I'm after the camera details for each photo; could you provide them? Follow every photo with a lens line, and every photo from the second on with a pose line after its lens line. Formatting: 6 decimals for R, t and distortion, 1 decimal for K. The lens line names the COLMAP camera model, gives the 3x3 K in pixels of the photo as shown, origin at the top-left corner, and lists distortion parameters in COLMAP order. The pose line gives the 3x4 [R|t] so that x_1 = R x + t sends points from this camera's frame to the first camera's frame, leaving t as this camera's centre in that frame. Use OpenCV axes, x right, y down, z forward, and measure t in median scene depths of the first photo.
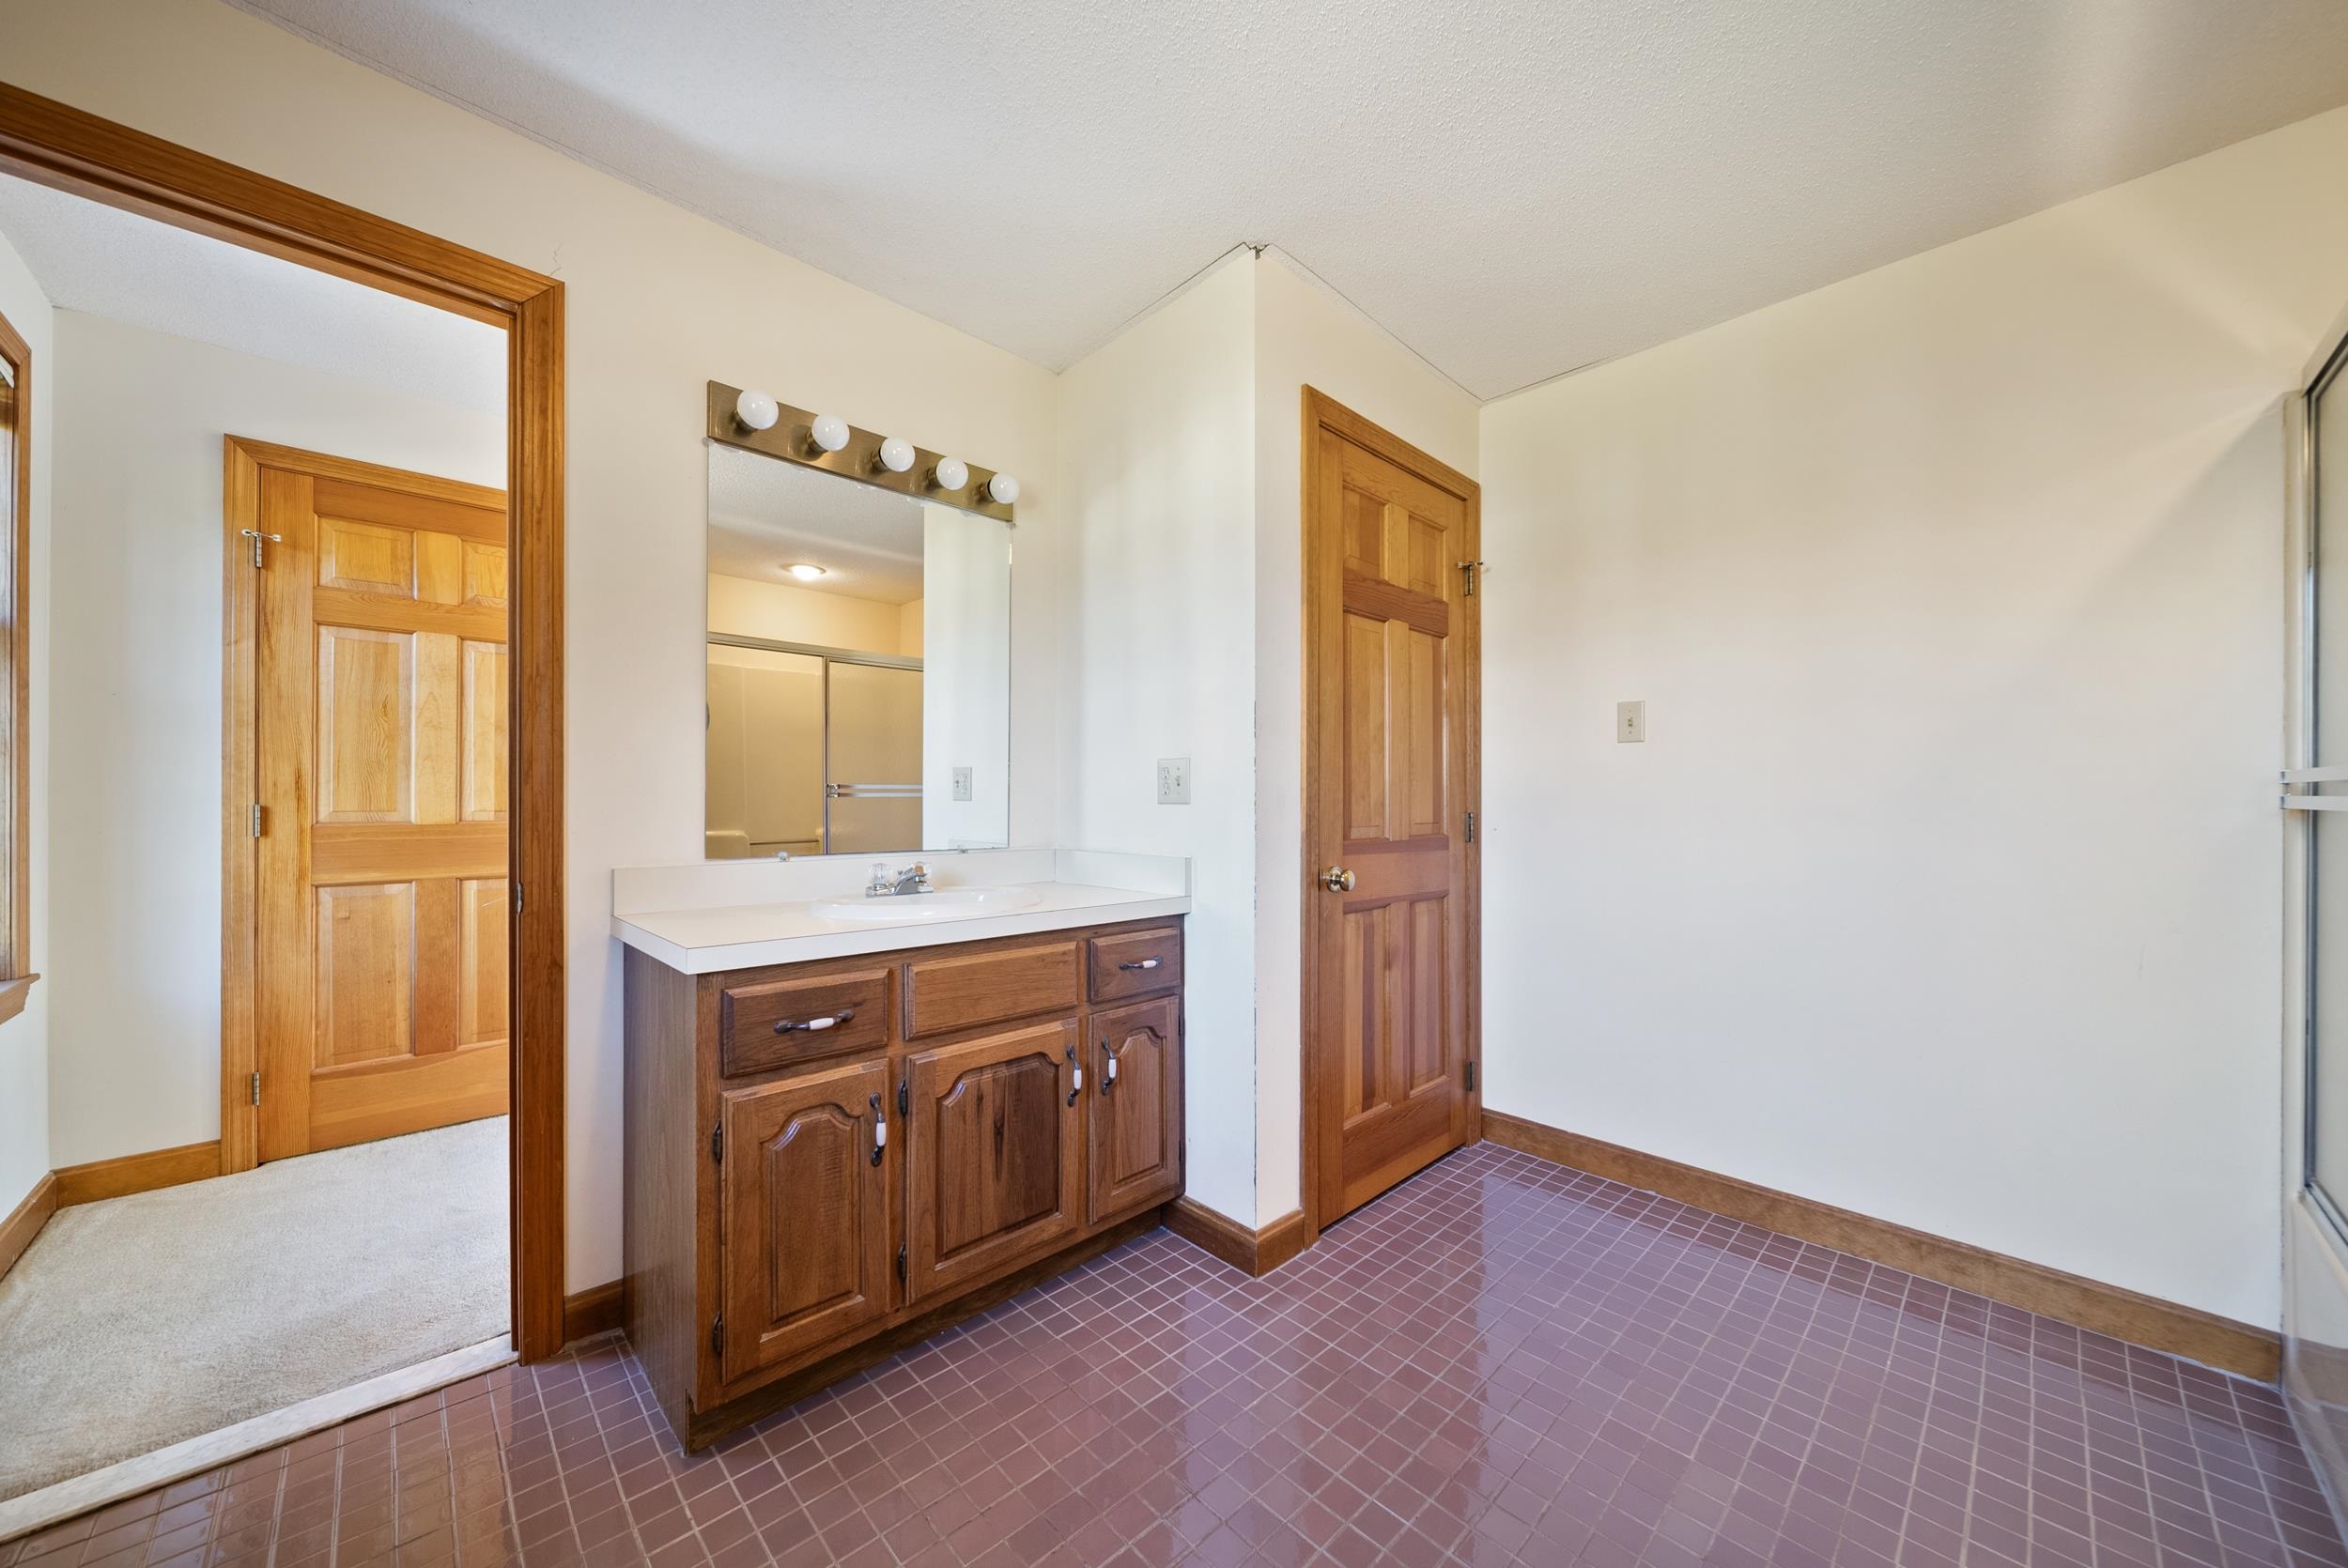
lens RADIAL K [[840.0, 0, 1179.0], [0, 840.0, 787.2], [0, 0, 1]] dist [-0.002354, -0.000260]
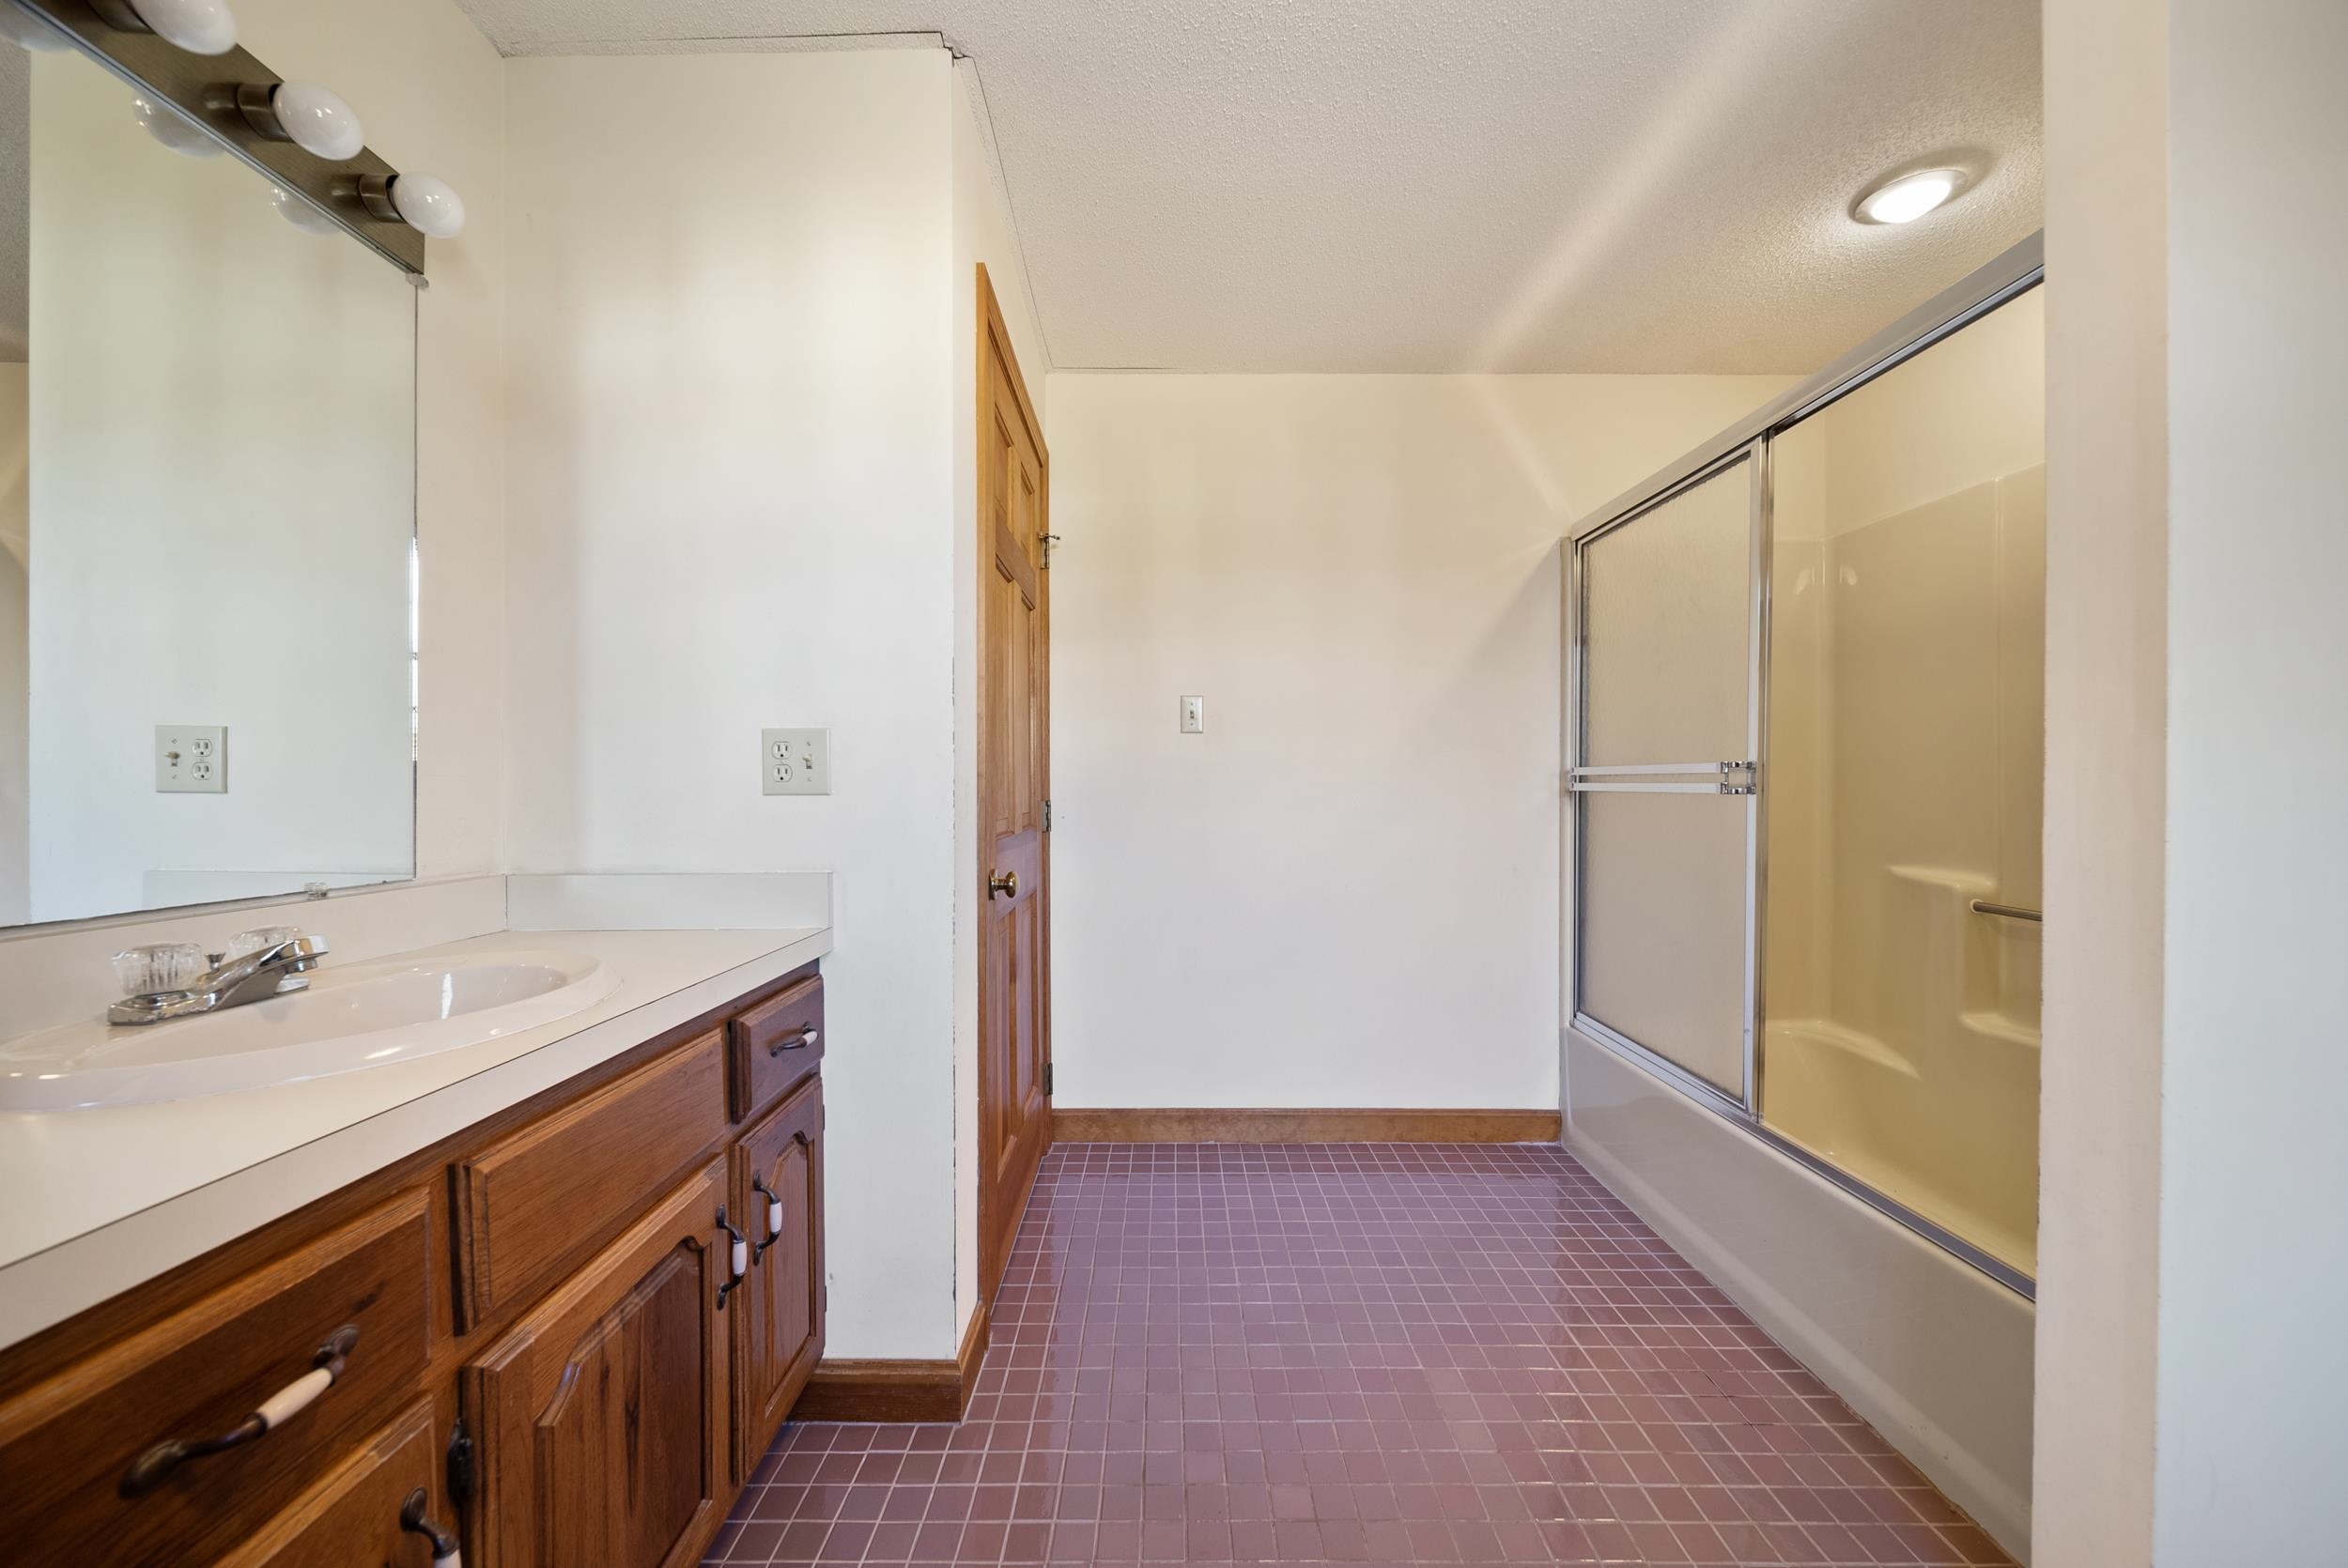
lens RADIAL K [[829.0, 0, 1194.4], [0, 829.0, 783.4], [0, 0, 1]] dist [0.006002, -0.003891]
pose [[0.687191, -0.000887, 0.726476, -0.305720], [-0.007185, 0.999942, 0.008016, 0.002983], [-0.726441, -0.010728, 0.687145, 0.337789]]
